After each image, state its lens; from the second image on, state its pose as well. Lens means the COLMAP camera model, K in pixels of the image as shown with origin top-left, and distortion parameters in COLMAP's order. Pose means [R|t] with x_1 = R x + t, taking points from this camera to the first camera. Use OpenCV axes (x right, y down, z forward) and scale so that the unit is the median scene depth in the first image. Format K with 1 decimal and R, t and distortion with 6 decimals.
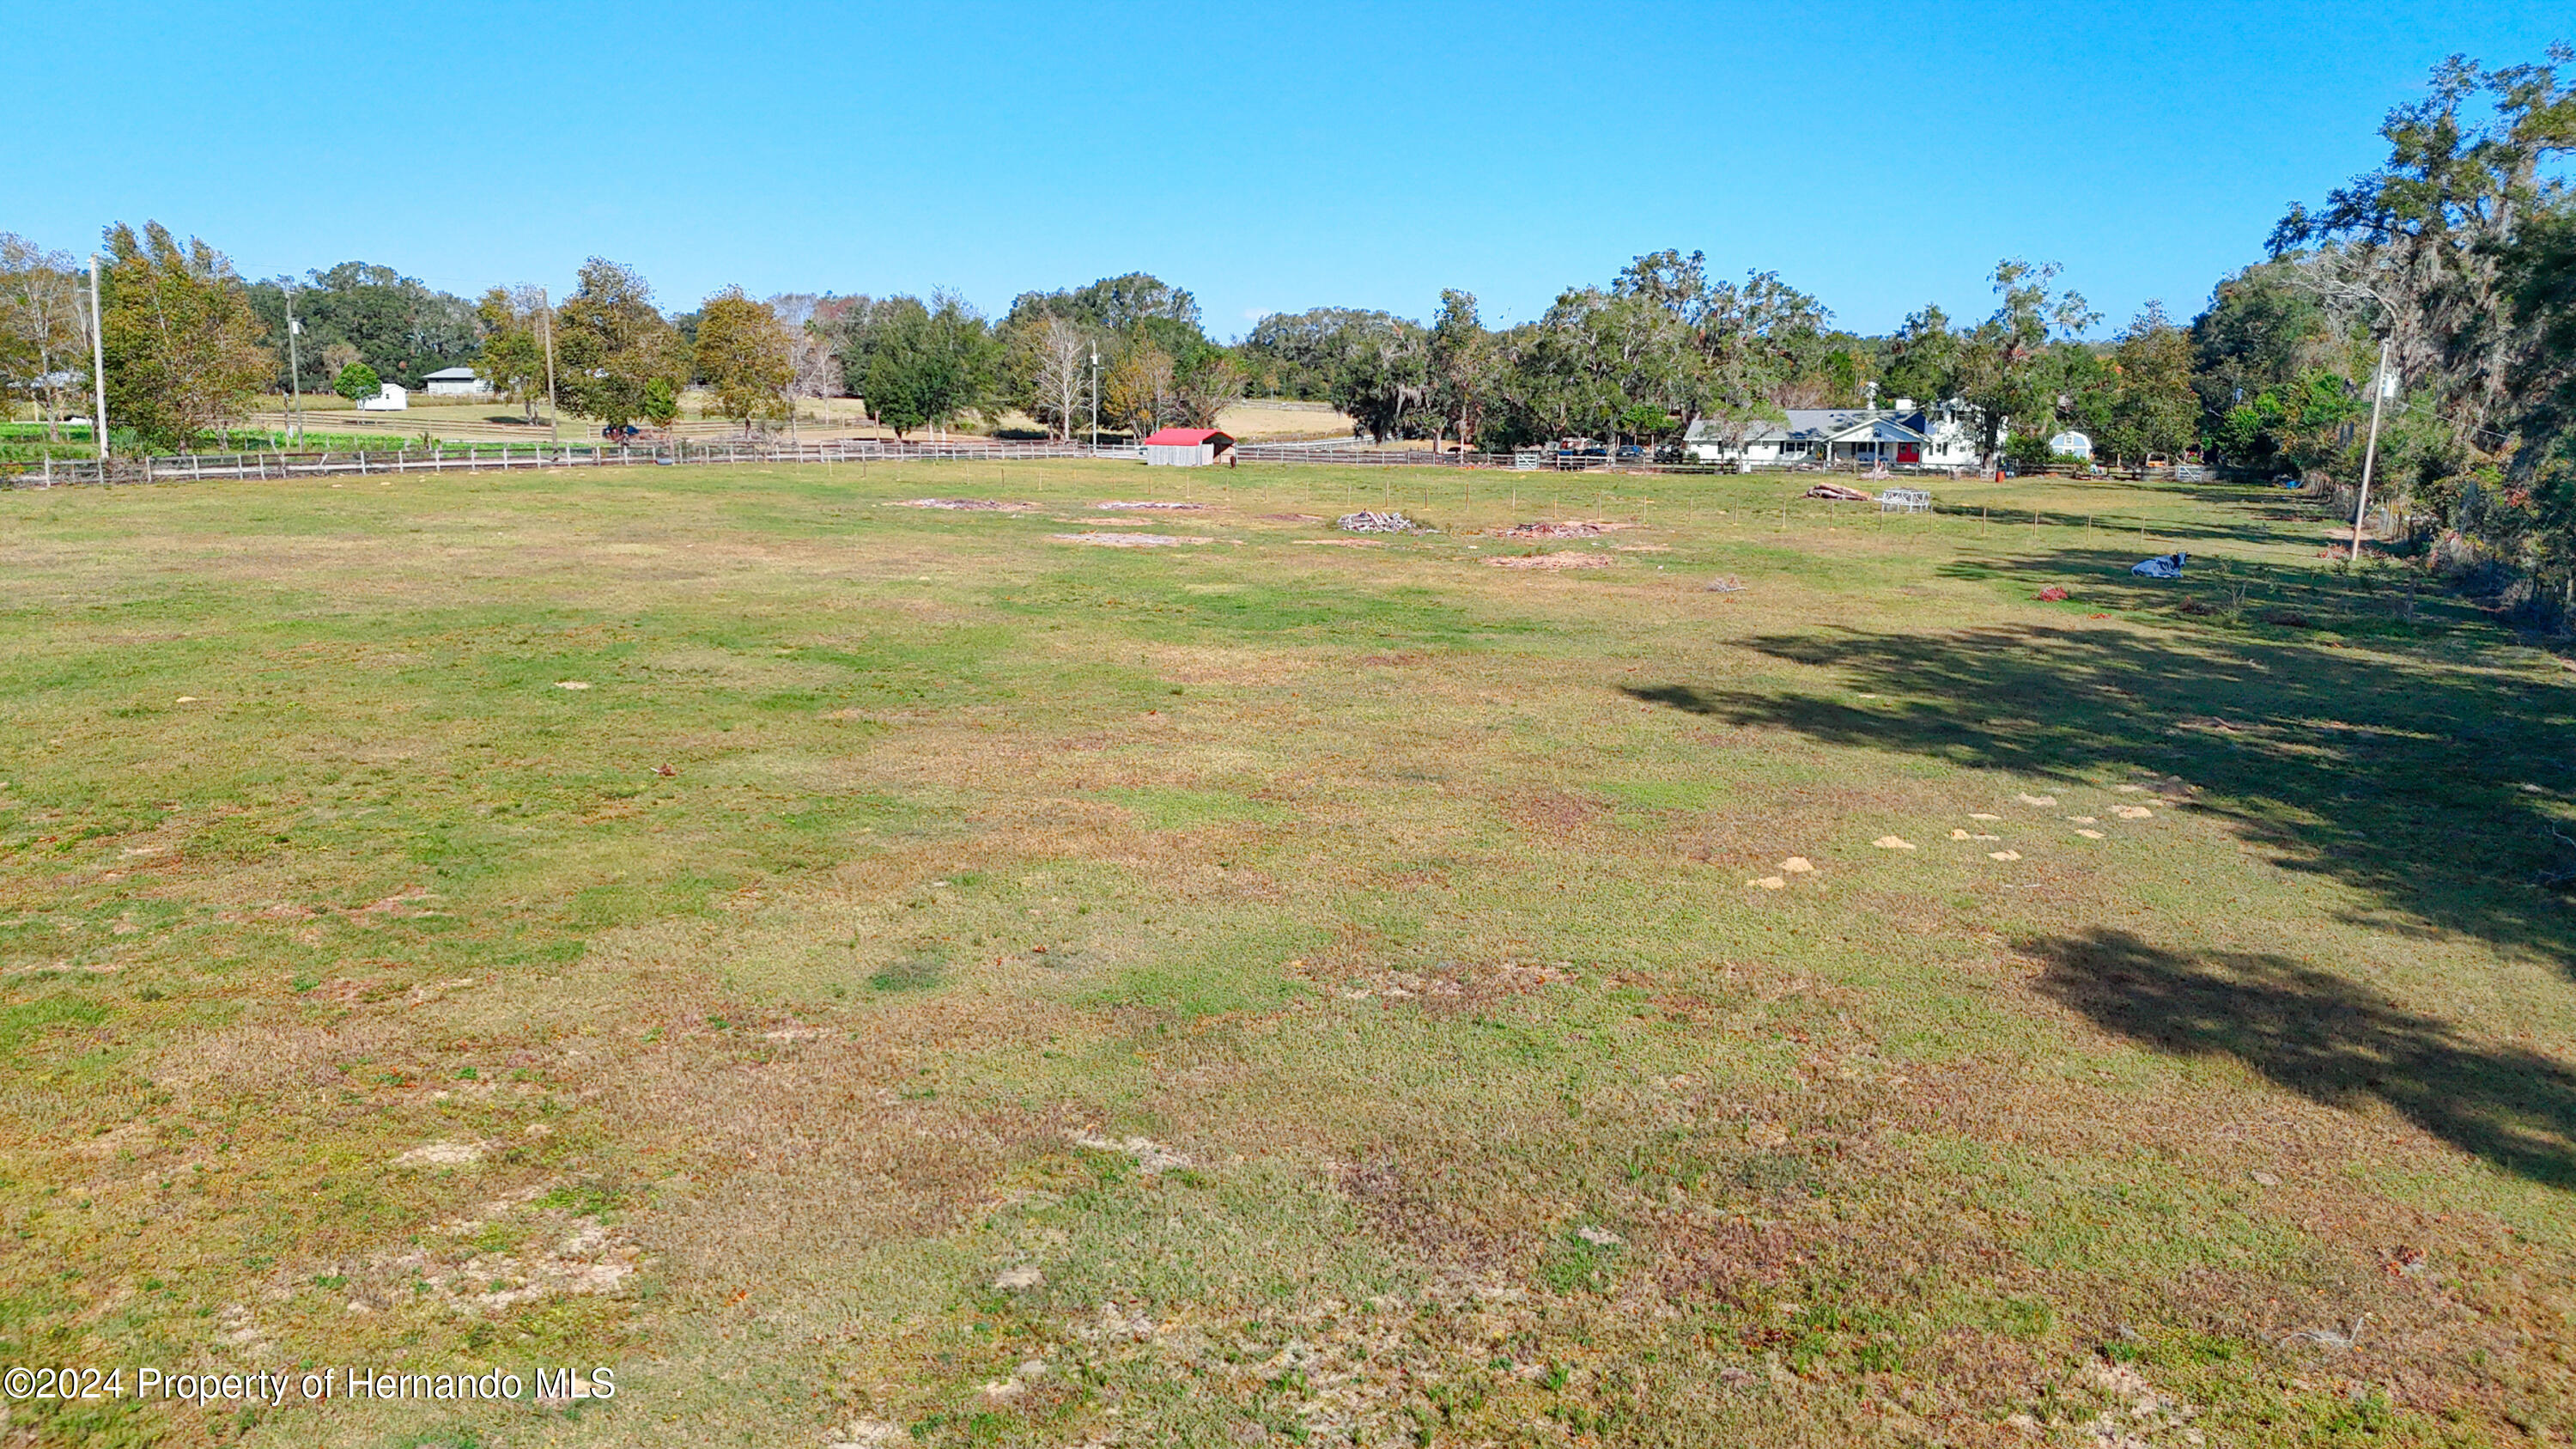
lens RADIAL K [[1877.1, 0, 1285.8], [0, 1877.1, 730.5], [0, 0, 1]] dist [0.145245, -0.225444]
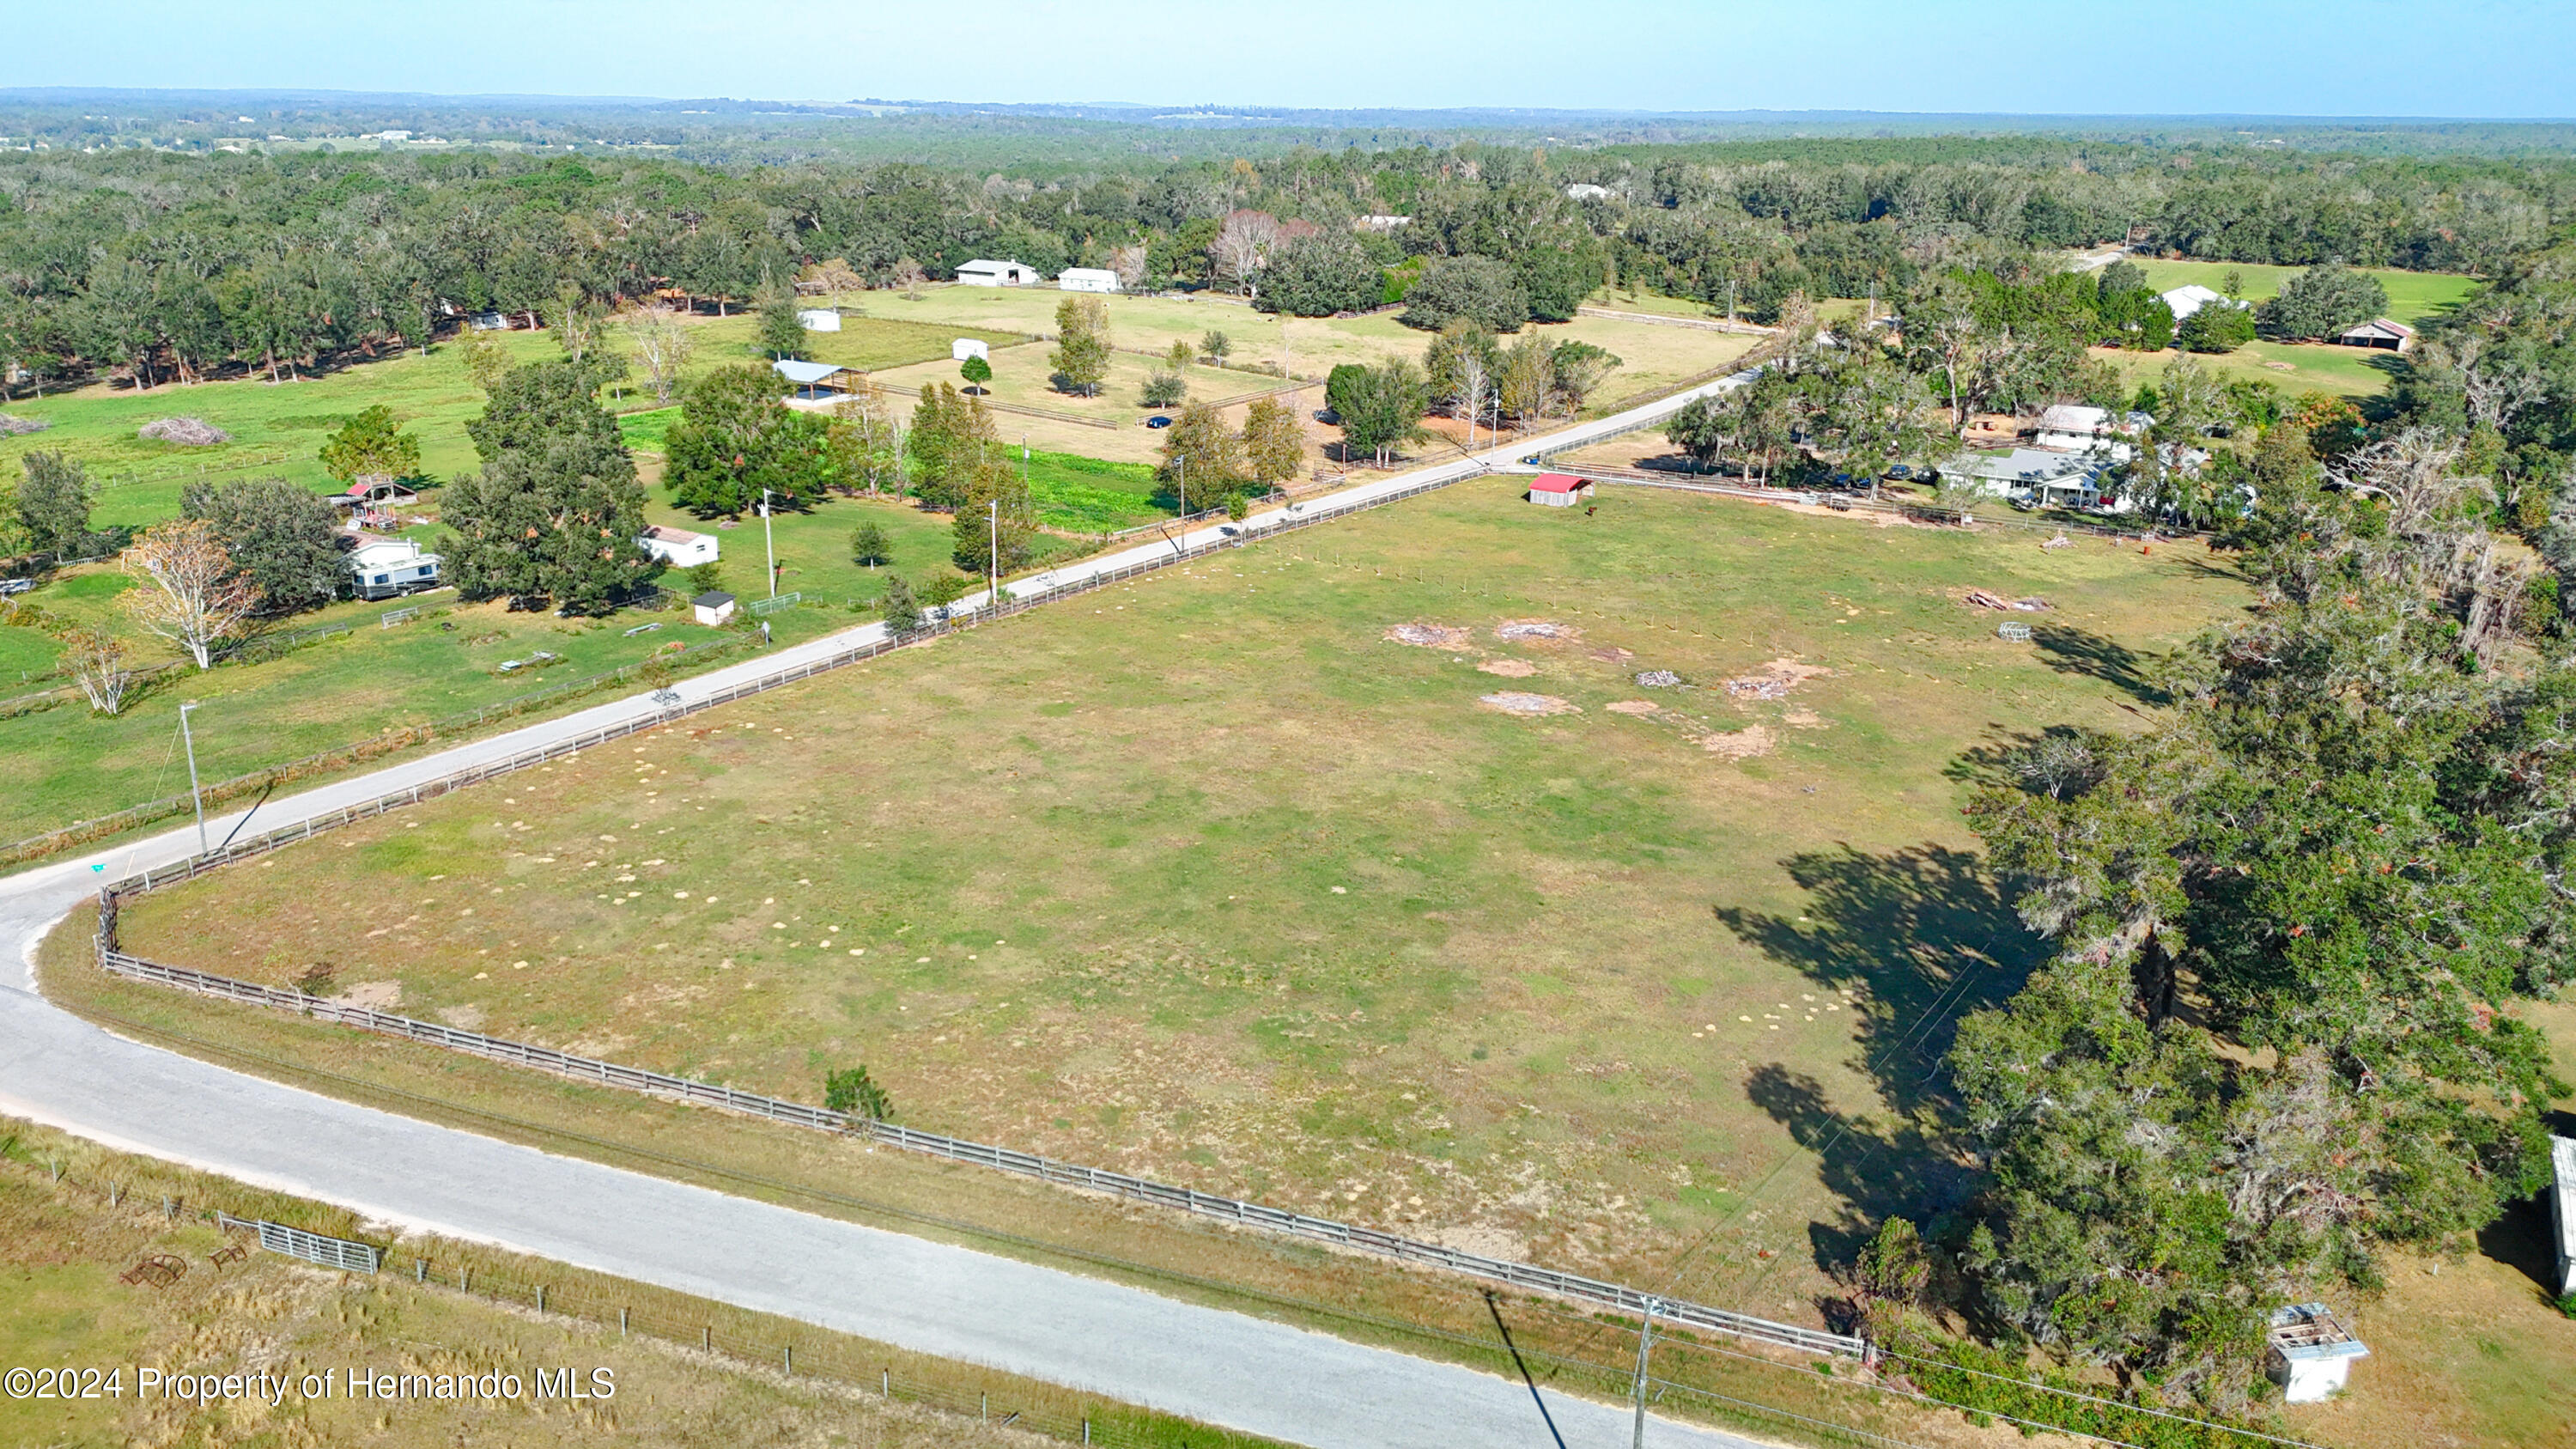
lens RADIAL K [[1890.1, 0, 1287.7], [0, 1890.1, 722.4], [0, 0, 1]] dist [0.086216, -0.096544]
pose [[0.981683, 0.065301, -0.178980, 0.014903], [-0.038844, 0.988295, 0.147528, -0.179711], [0.186519, -0.137874, 0.972729, -0.465914]]
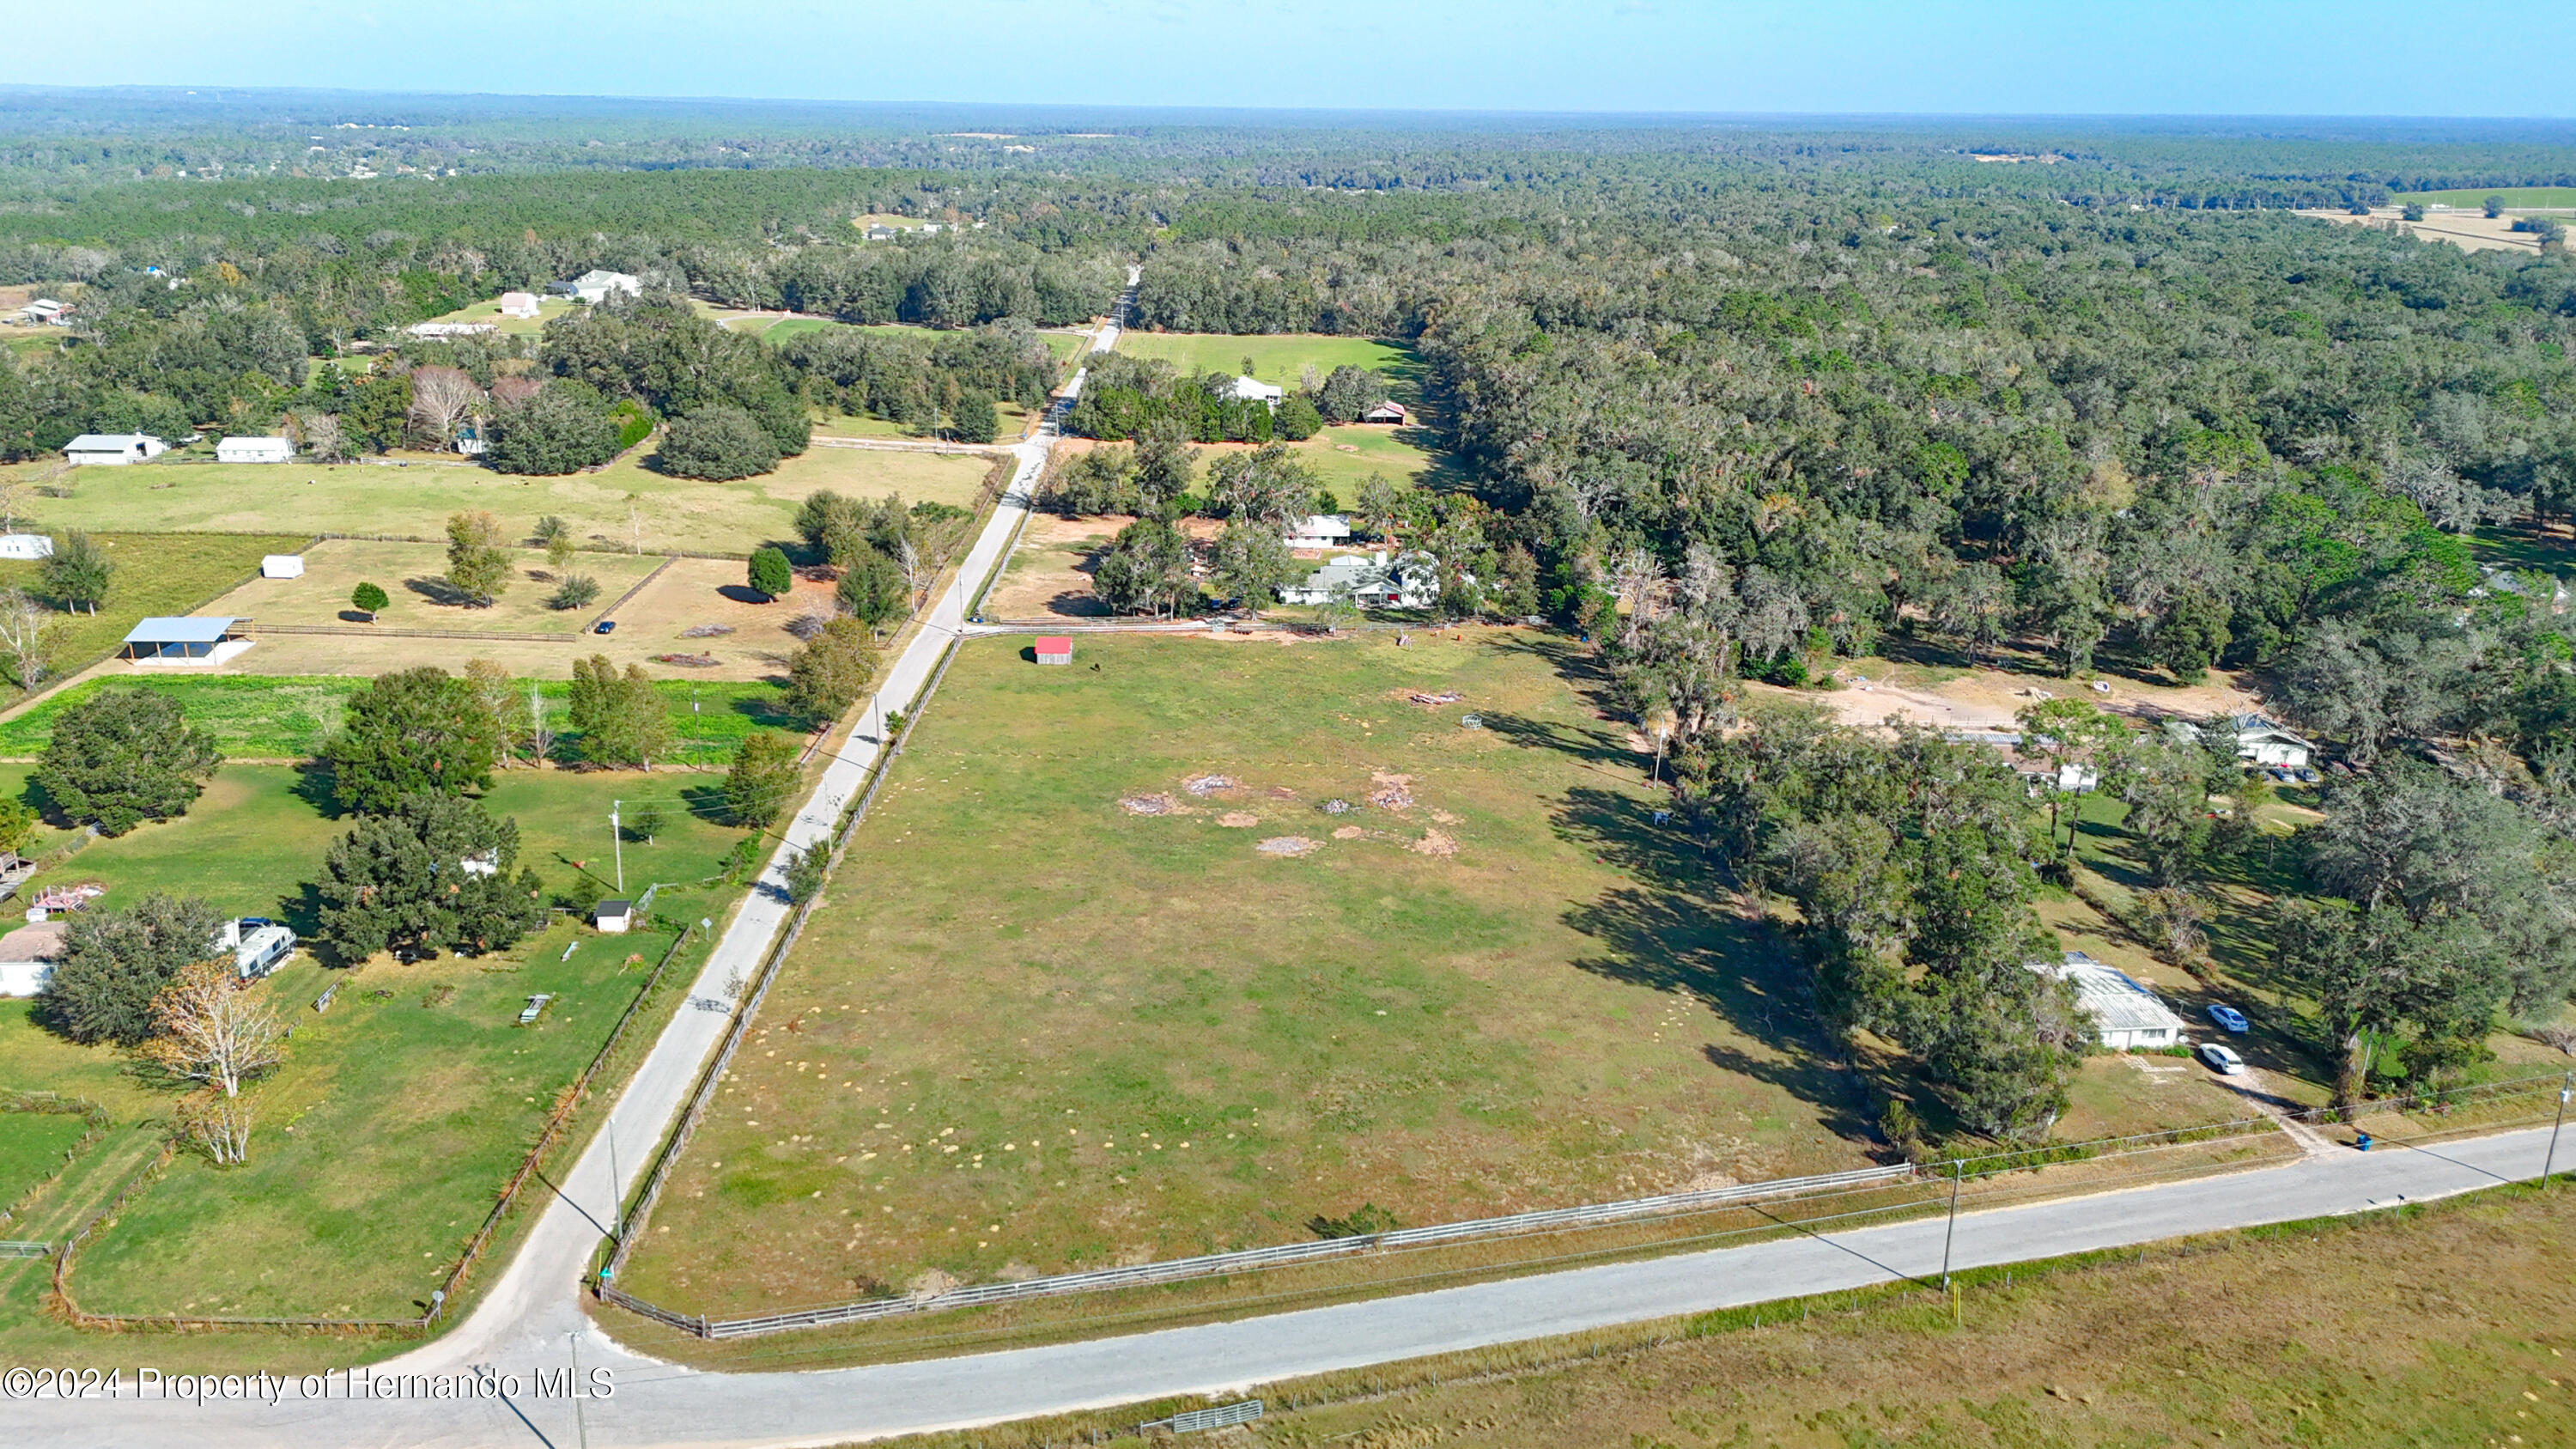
lens RADIAL K [[1890.1, 0, 1287.7], [0, 1890.1, 722.4], [0, 0, 1]] dist [0.086216, -0.096544]
pose [[0.910736, -0.121505, 0.394710, -0.566260], [0.060458, 0.984670, 0.163617, -0.362225], [-0.408539, -0.125149, 0.904120, -0.719008]]
